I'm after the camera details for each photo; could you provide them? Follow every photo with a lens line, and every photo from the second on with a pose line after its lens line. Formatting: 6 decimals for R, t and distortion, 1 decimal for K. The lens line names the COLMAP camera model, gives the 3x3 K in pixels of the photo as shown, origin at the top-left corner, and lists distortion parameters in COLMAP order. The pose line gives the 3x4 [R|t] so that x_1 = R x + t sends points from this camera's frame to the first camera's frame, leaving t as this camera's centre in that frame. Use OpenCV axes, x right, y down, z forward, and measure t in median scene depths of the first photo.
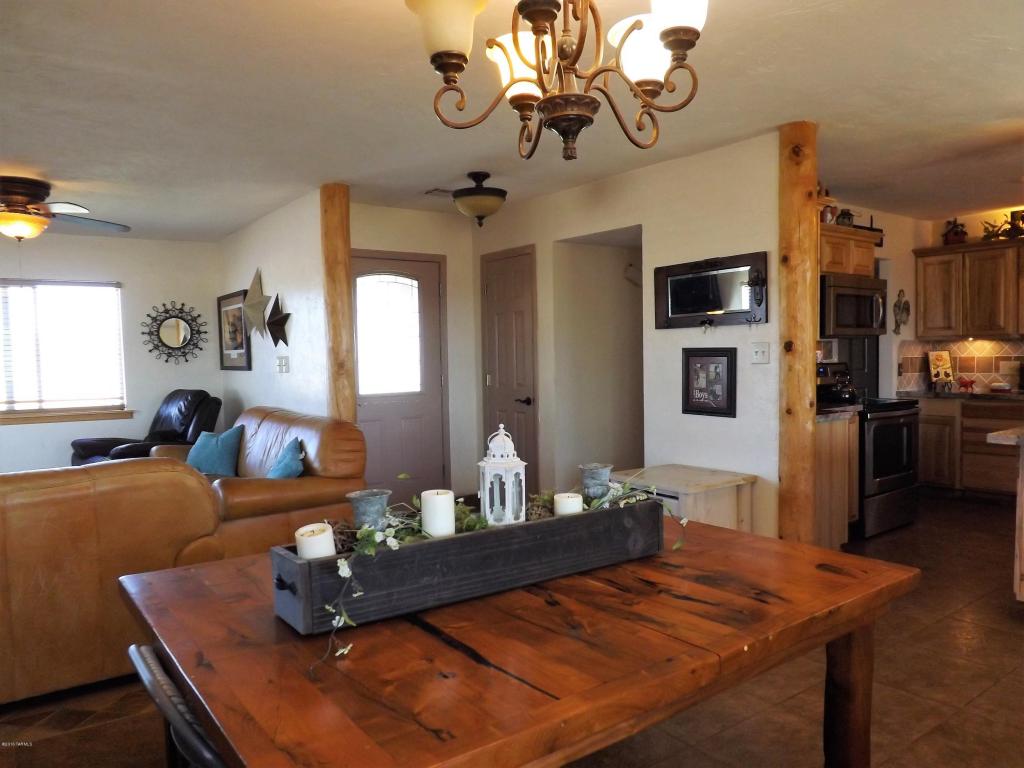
lens RADIAL K [[793.8, 0, 511.1], [0, 793.8, 392.2], [0, 0, 1]] dist [-0.031937, -0.003218]
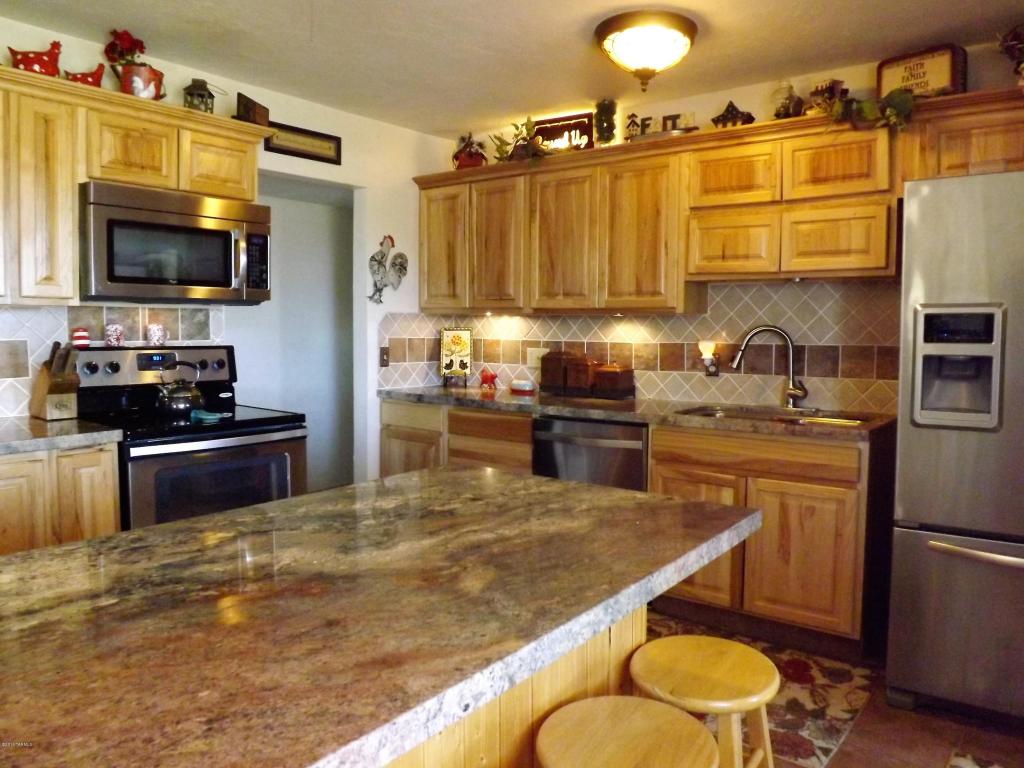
lens RADIAL K [[787.5, 0, 513.3], [0, 787.5, 360.3], [0, 0, 1]] dist [-0.028242, -0.000507]
pose [[0.970204, 0.016939, 0.241698, 0.457323], [-0.016095, 0.999856, -0.005469, -0.025011], [-0.241755, 0.001416, 0.970336, 0.348804]]
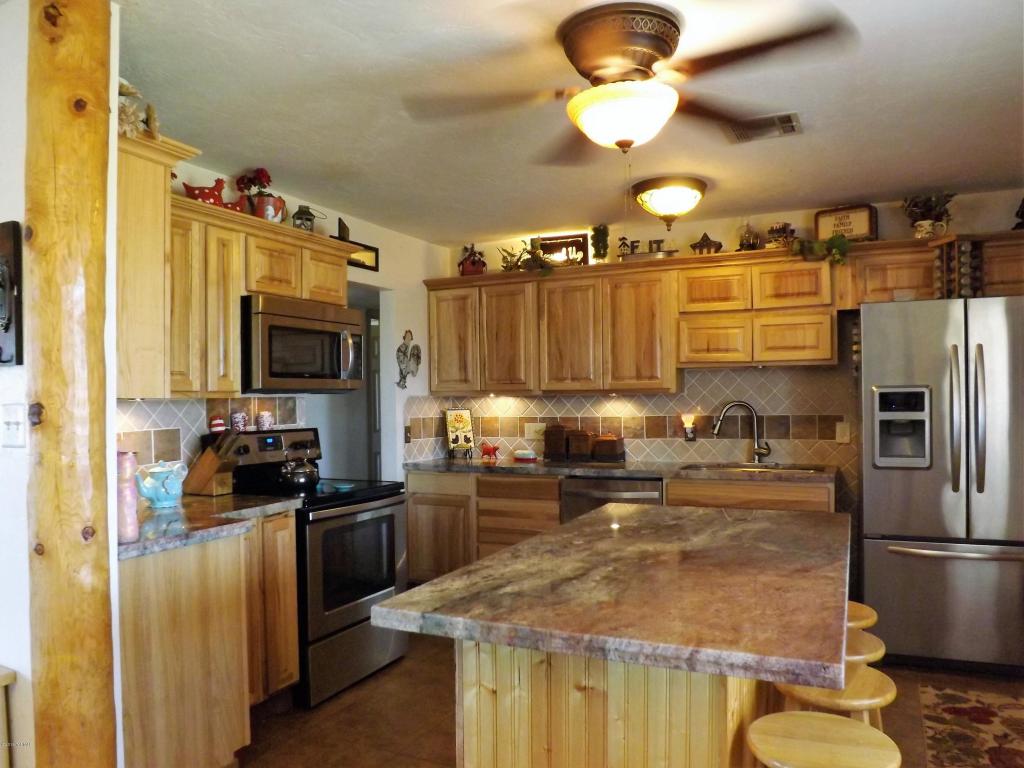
lens RADIAL K [[793.8, 0, 511.1], [0, 793.8, 392.2], [0, 0, 1]] dist [-0.031937, -0.003218]
pose [[0.892988, 0.011770, 0.449926, 0.247209], [0.016237, 0.998165, -0.058338, -0.024067], [-0.449787, 0.059400, 0.891158, 0.279647]]
